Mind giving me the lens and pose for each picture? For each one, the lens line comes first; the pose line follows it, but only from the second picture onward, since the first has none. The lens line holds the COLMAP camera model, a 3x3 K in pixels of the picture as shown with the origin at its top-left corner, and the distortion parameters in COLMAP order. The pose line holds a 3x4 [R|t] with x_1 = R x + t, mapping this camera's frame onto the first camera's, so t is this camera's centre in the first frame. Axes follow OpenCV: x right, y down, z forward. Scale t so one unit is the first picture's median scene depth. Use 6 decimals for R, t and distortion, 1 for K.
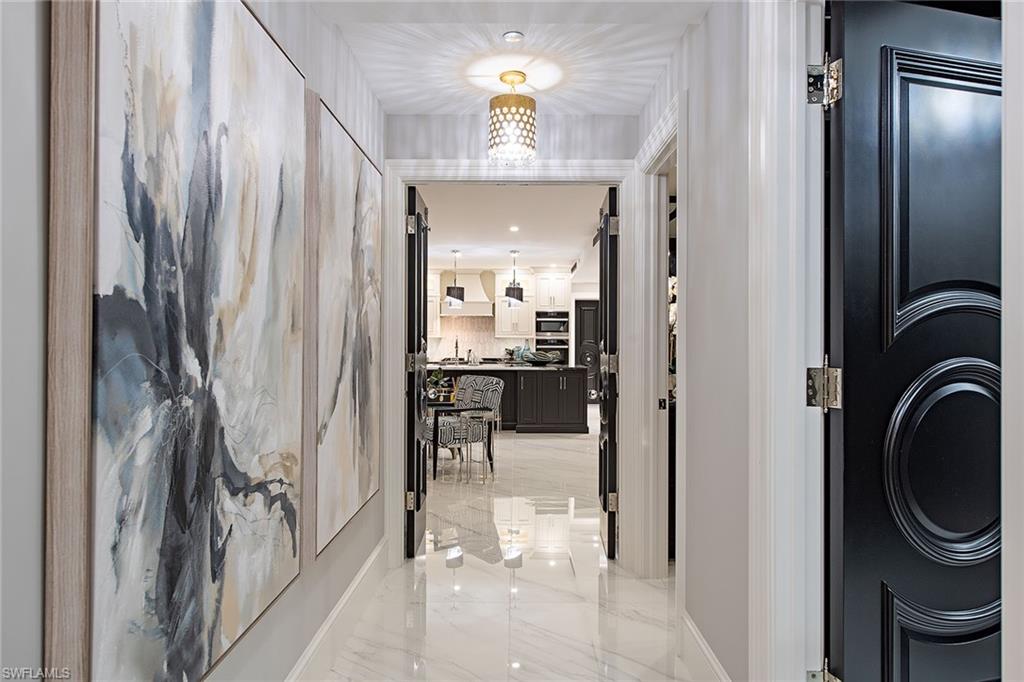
lens RADIAL K [[705.9, 0, 510.9], [0, 705.9, 340.4], [0, 0, 1]] dist [0.000133, 0.000001]
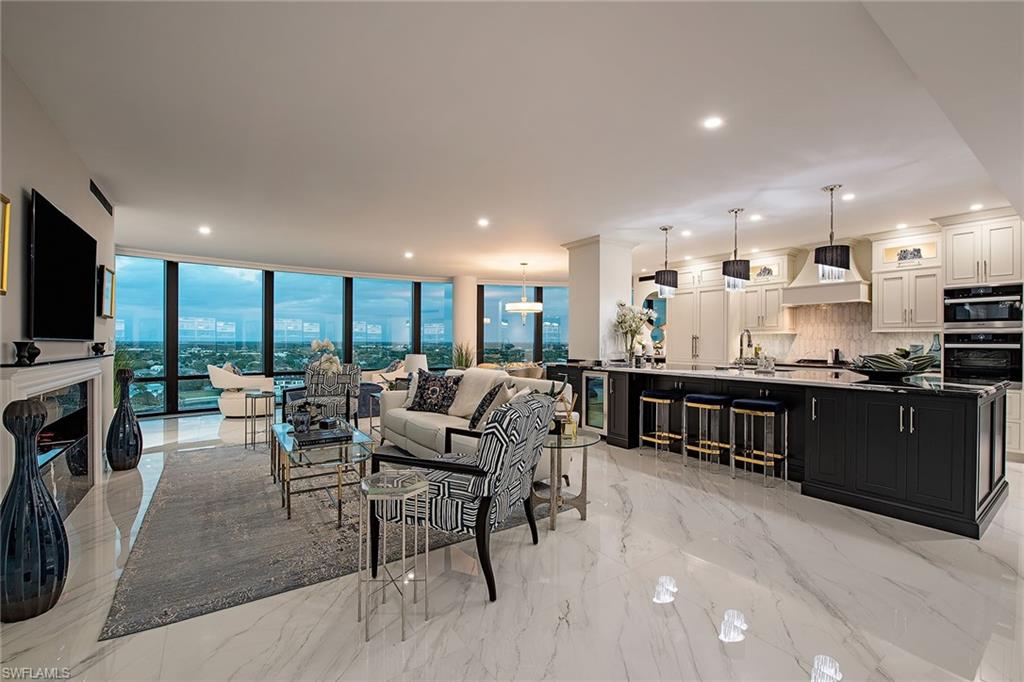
lens RADIAL K [[425.6, 0, 521.2], [0, 425.6, 338.8], [0, 0, 1]] dist [-0.007971, -0.000784]
pose [[0.592089, -0.003722, -0.805864, 0.113619], [0.001626, 0.999993, -0.003424, 0.003500], [0.805871, 0.000717, 0.592091, 0.478809]]
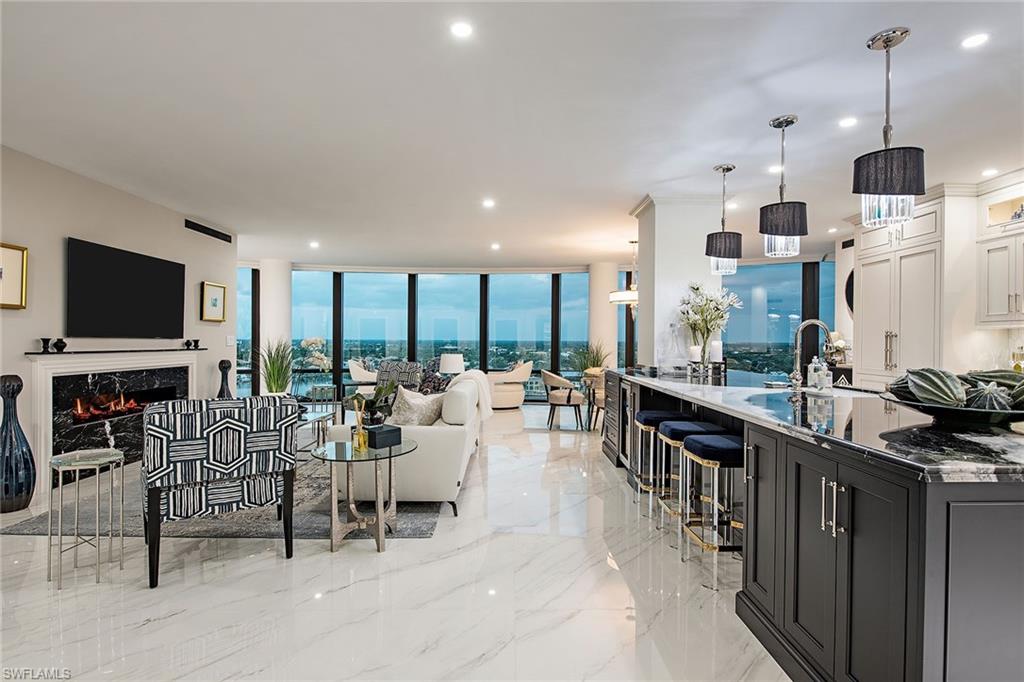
lens RADIAL K [[498.6, 0, 524.8], [0, 498.6, 336.9], [0, 0, 1]] dist [-0.004735, -0.000093]
pose [[0.036483, -0.006175, -0.999315, 0.213211], [-0.001562, 0.999979, -0.006237, 0.004875], [0.999333, 0.001788, 0.036472, 0.826475]]
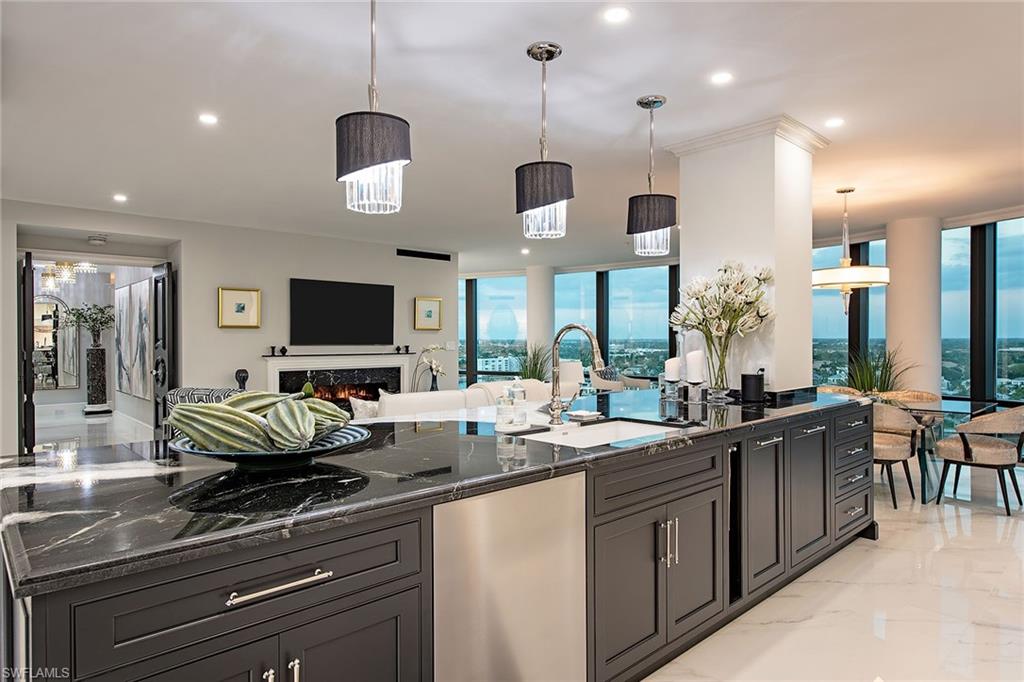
lens RADIAL K [[606.0, 0, 519.9], [0, 606.0, 342.9], [0, 0, 1]] dist [0.029023, -0.000775]
pose [[-0.717606, 0.007090, -0.696414, 0.085231], [0.006161, 0.999974, 0.003832, -0.002340], [0.696423, -0.001541, -0.717630, 1.284716]]
